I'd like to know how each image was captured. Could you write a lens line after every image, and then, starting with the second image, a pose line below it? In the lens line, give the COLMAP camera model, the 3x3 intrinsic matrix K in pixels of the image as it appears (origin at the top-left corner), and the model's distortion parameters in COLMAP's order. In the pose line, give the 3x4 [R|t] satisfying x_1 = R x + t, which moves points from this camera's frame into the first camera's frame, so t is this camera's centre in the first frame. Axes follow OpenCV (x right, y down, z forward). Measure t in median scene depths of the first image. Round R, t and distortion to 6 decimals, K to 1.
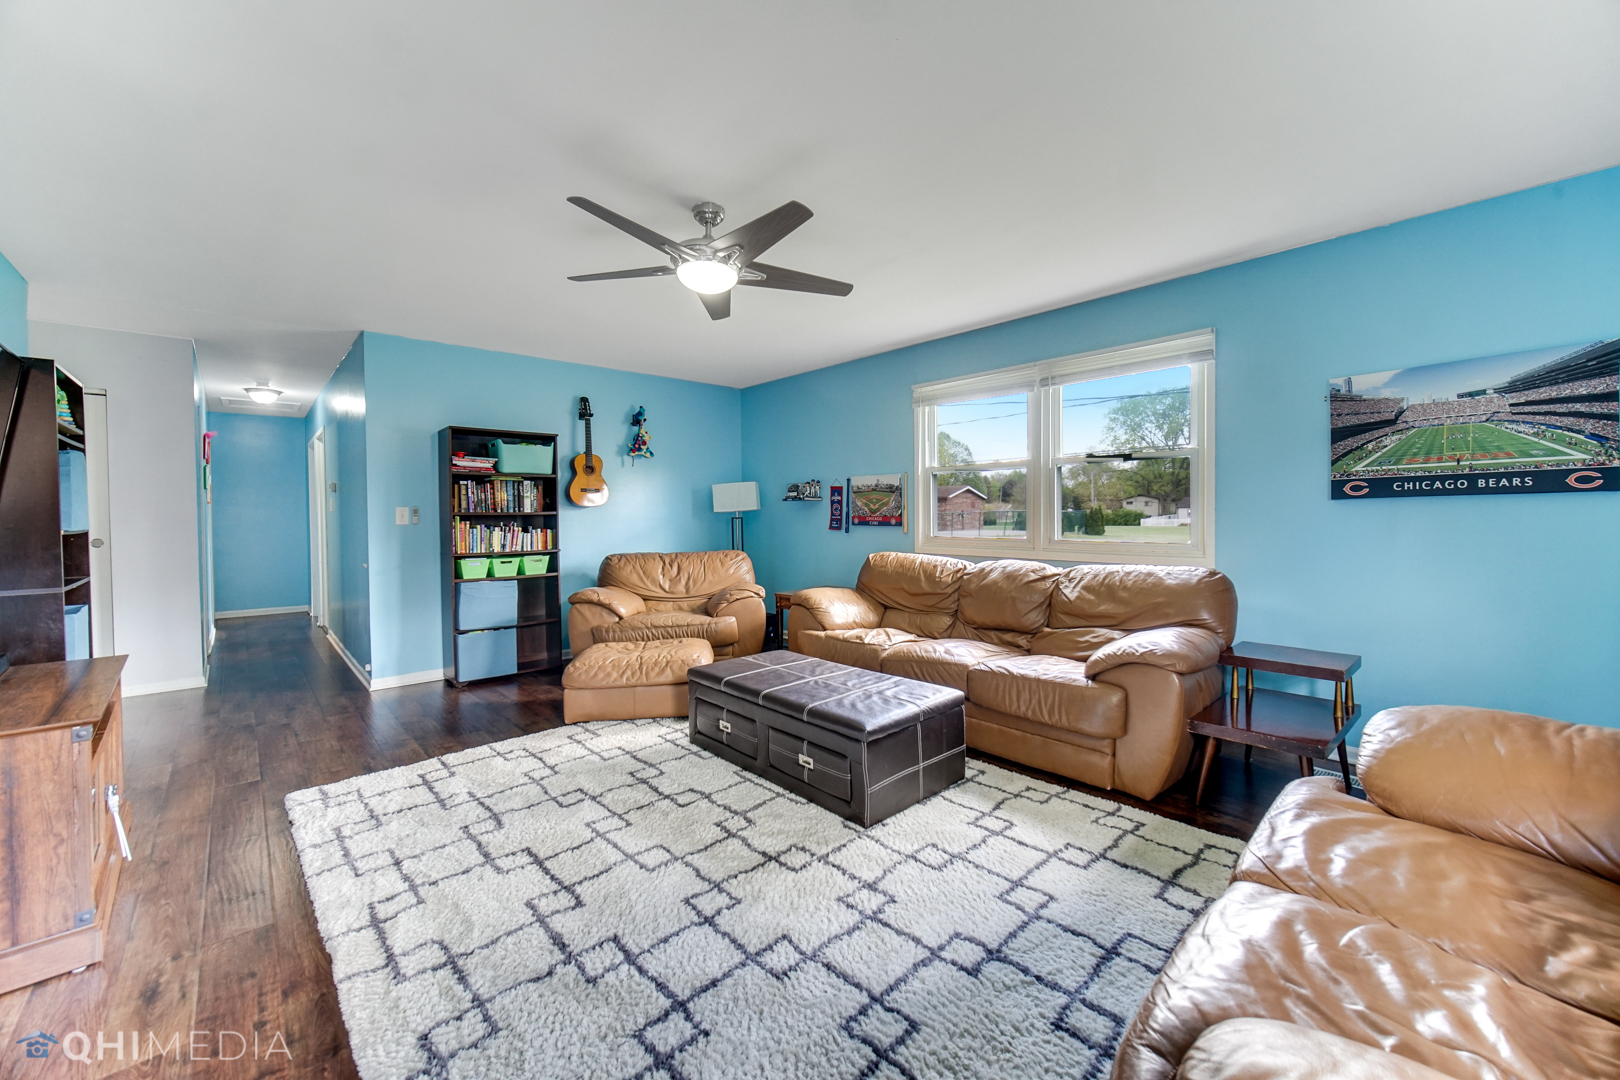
lens RADIAL K [[639.5, 0, 819.6], [0, 639.5, 525.6], [0, 0, 1]] dist [-0.000333, -0.000028]
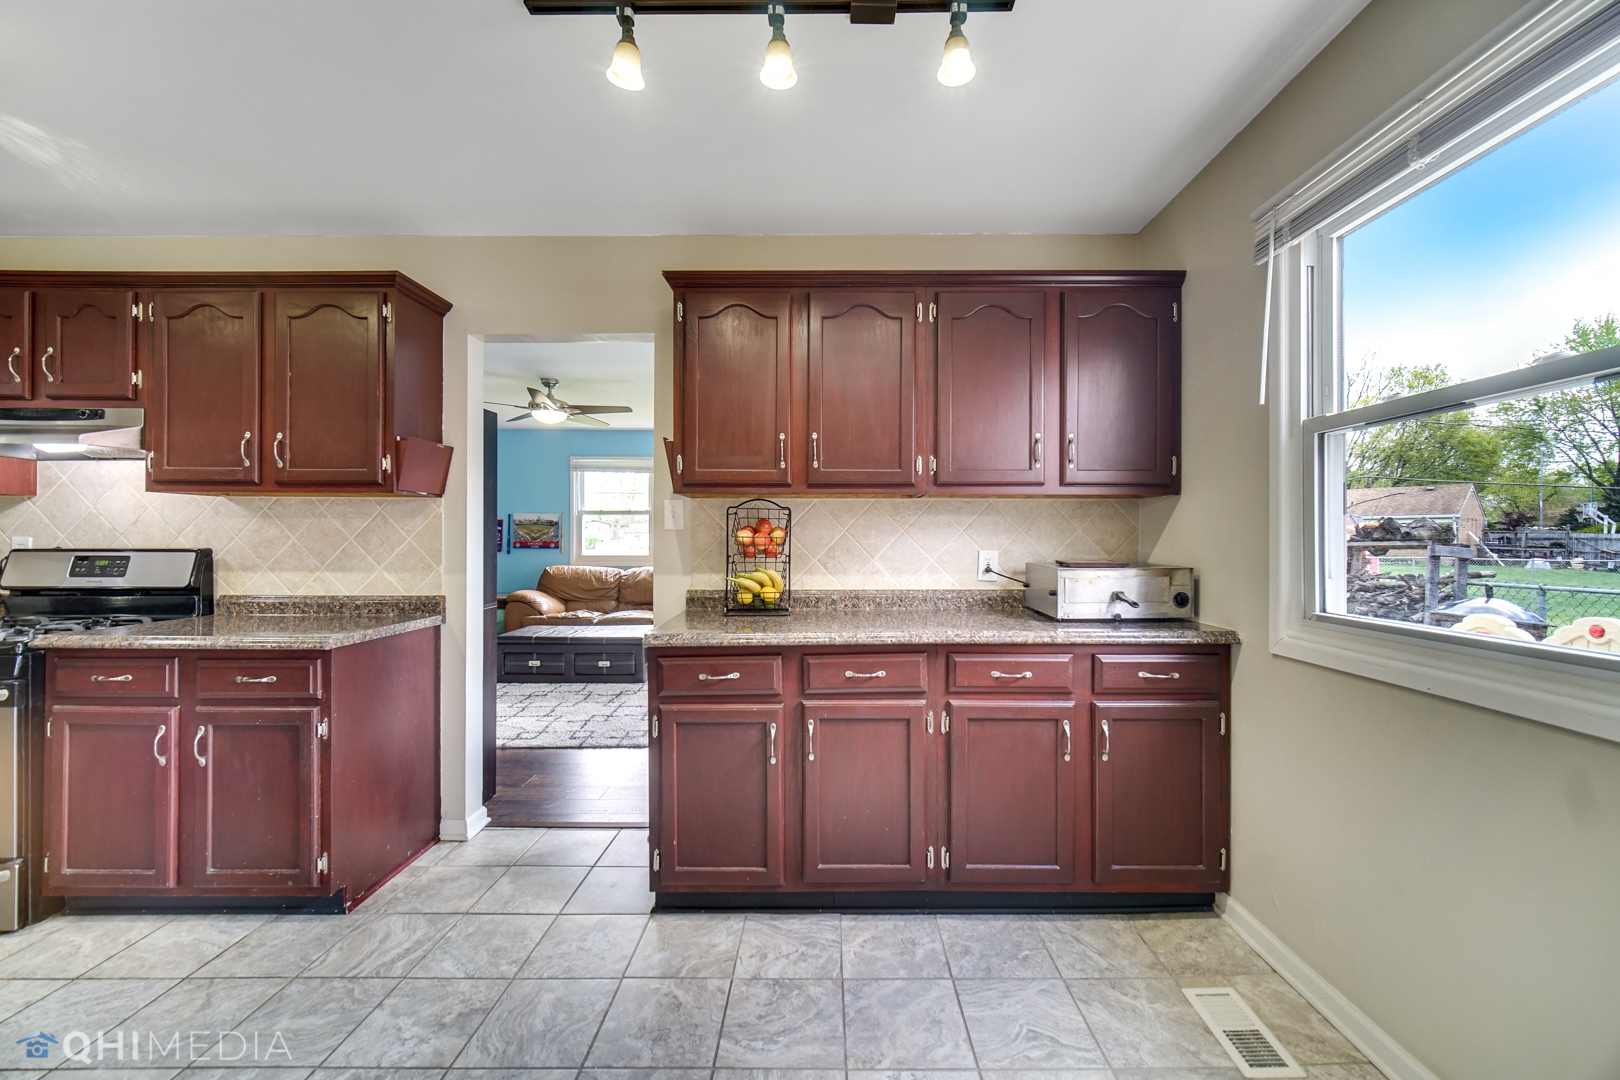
lens RADIAL K [[639.5, 0, 829.4], [0, 639.5, 535.2], [0, 0, 1]] dist [-0.000333, -0.000028]
pose [[0.678337, 0.012510, 0.734644, -0.569569], [0.003505, 0.999789, -0.020261, 0.001993], [-0.734743, 0.016319, 0.678150, -0.502497]]
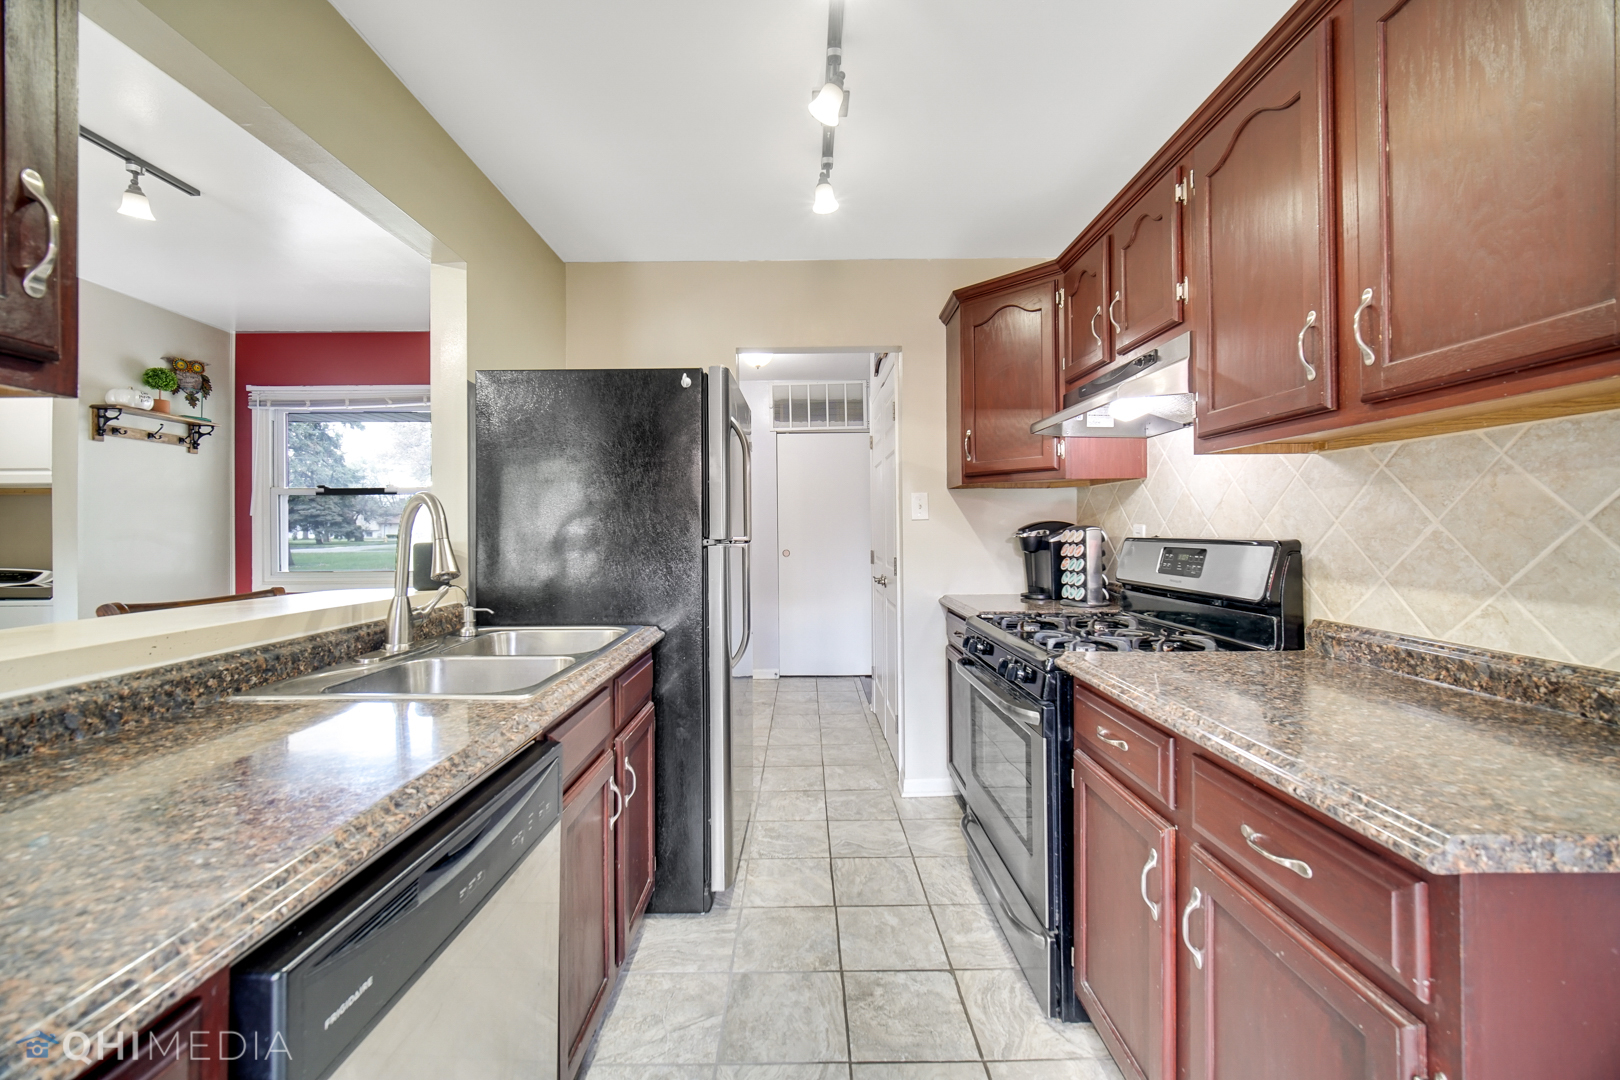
lens RADIAL K [[639.5, 0, 795.9], [0, 639.5, 525.8], [0, 0, 1]] dist [-0.000333, -0.000028]
pose [[0.731534, 0.000319, -0.681805, -0.487482], [-0.009810, 0.999901, -0.010058, -0.001424], [0.681735, 0.014047, 0.731465, -0.146800]]
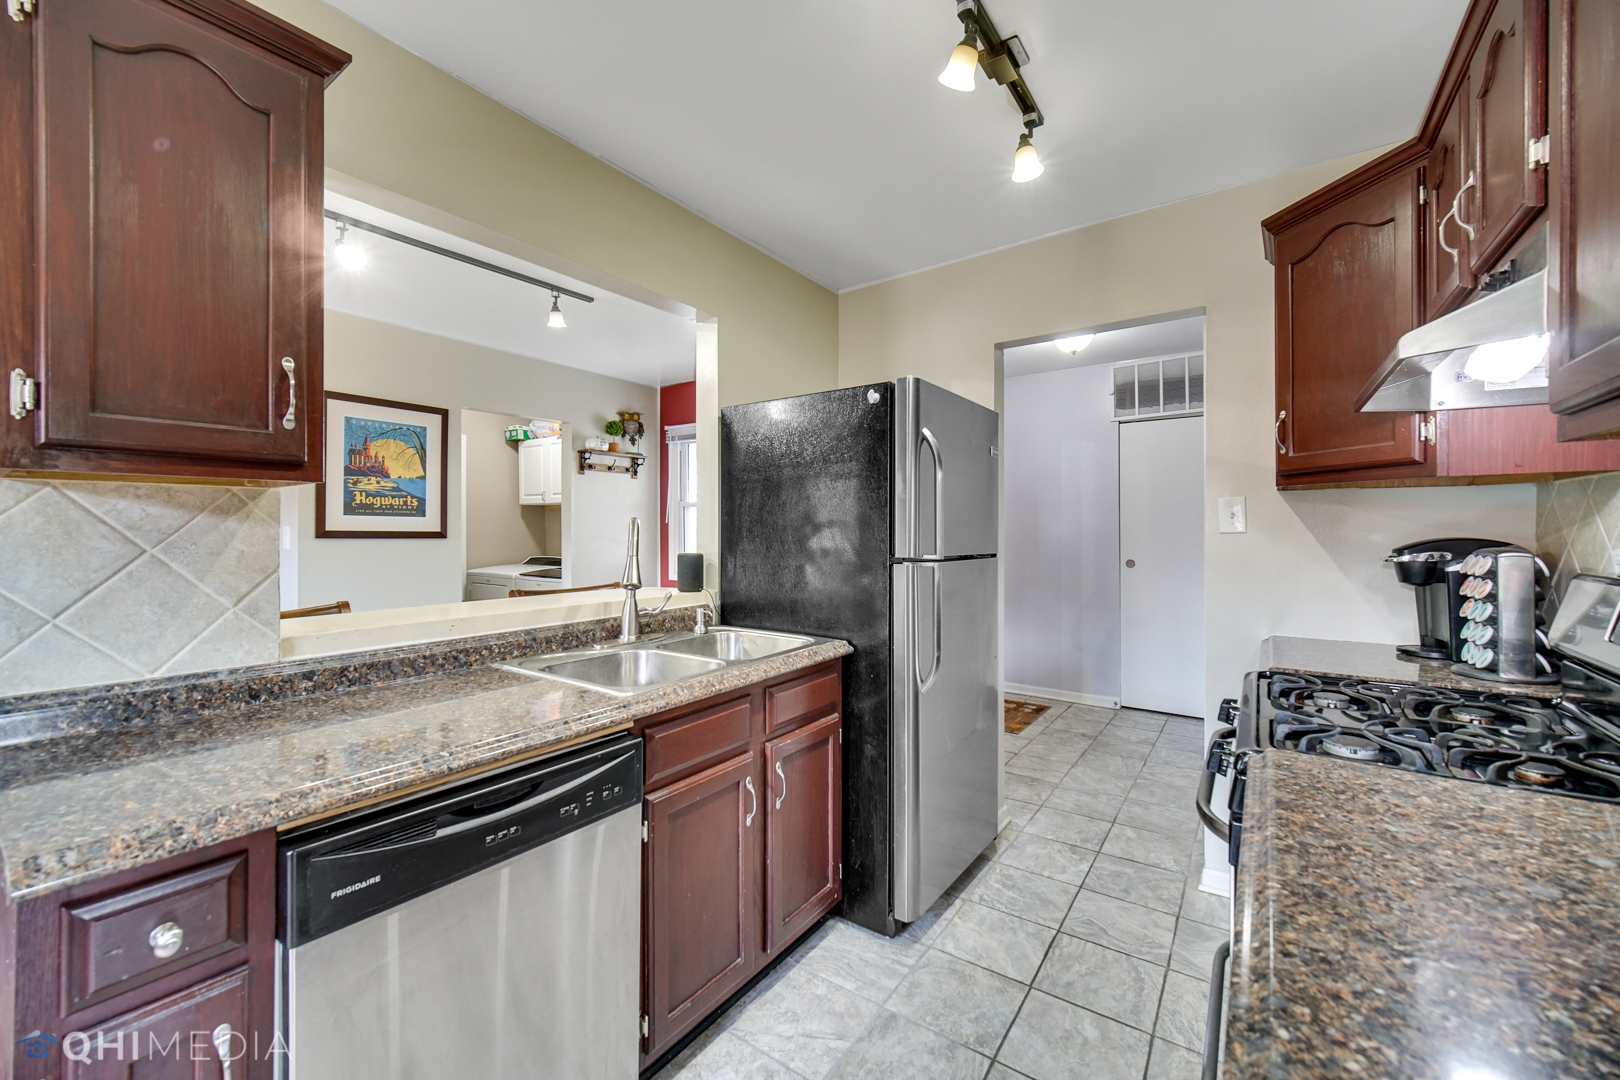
lens RADIAL K [[639.5, 0, 786.8], [0, 639.5, 530.8], [0, 0, 1]] dist [-0.000333, -0.000028]
pose [[0.197921, 0.011338, -0.980152, -0.422878], [-0.012319, 0.999883, 0.009078, -0.017599], [0.980141, 0.010278, 0.198037, -0.013614]]
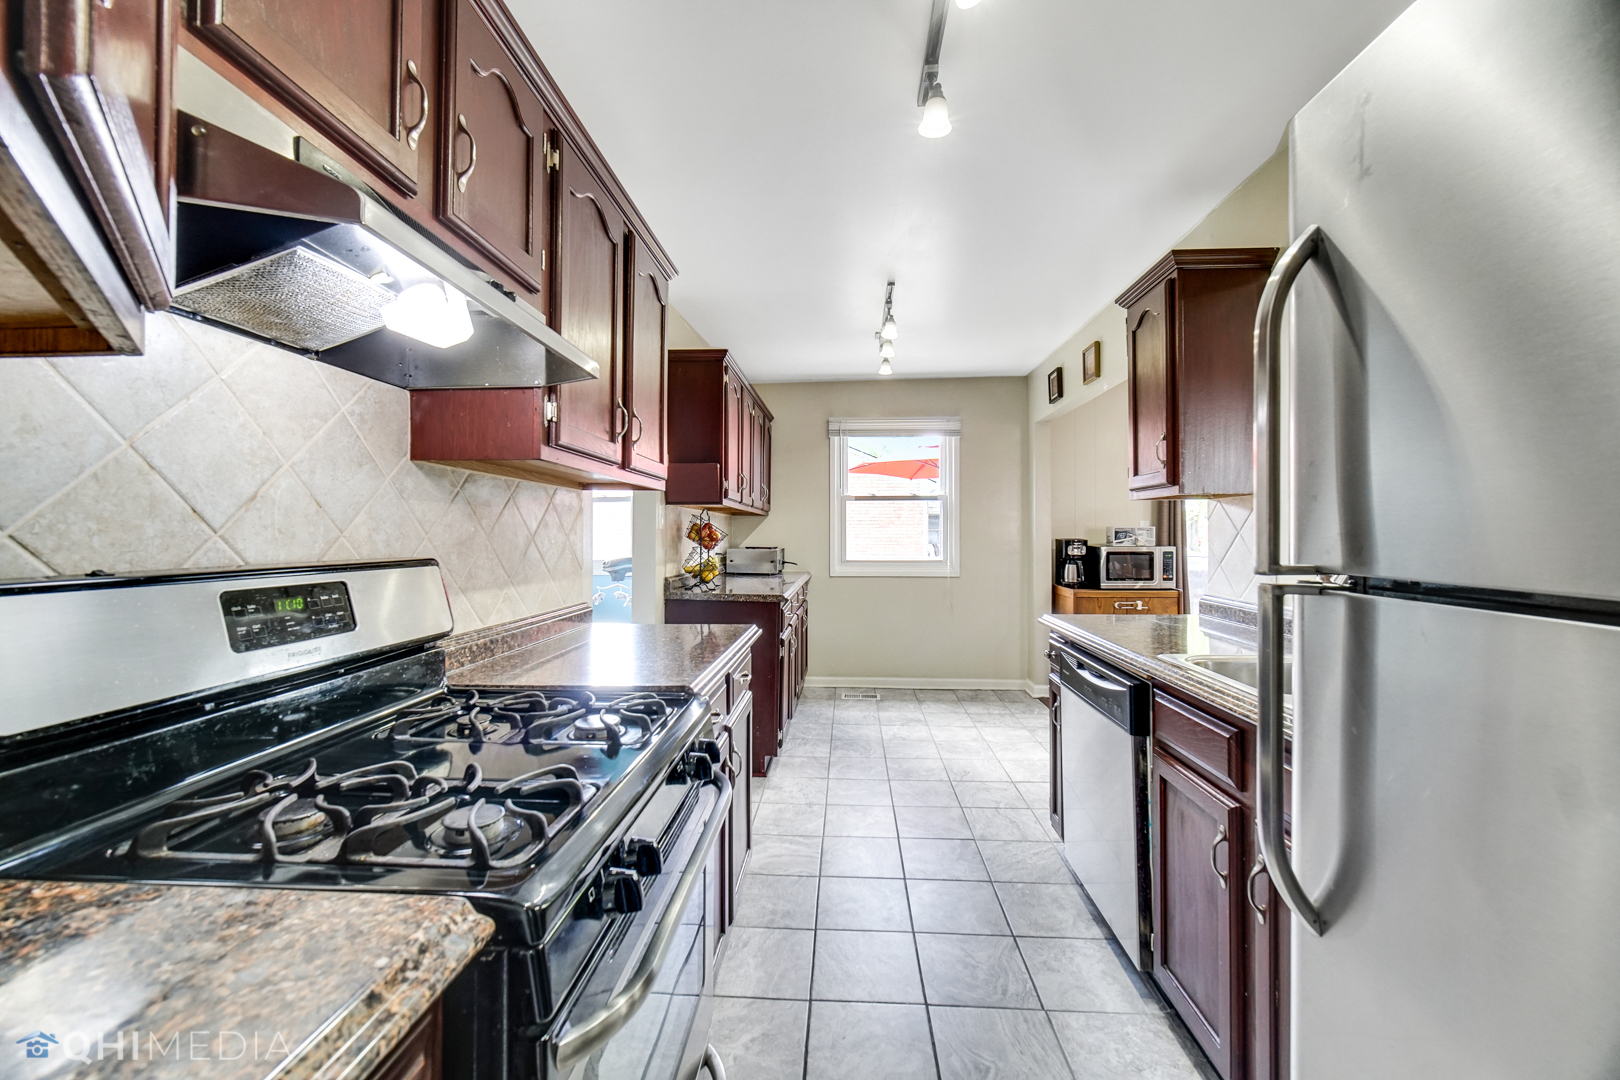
lens RADIAL K [[639.5, 0, 808.5], [0, 639.5, 533.4], [0, 0, 1]] dist [-0.000333, -0.000028]
pose [[-0.701281, 0.024734, 0.712456, -0.866615], [0.034559, 0.999402, -0.000679, -0.004689], [-0.712047, 0.024146, -0.701717, 0.372978]]
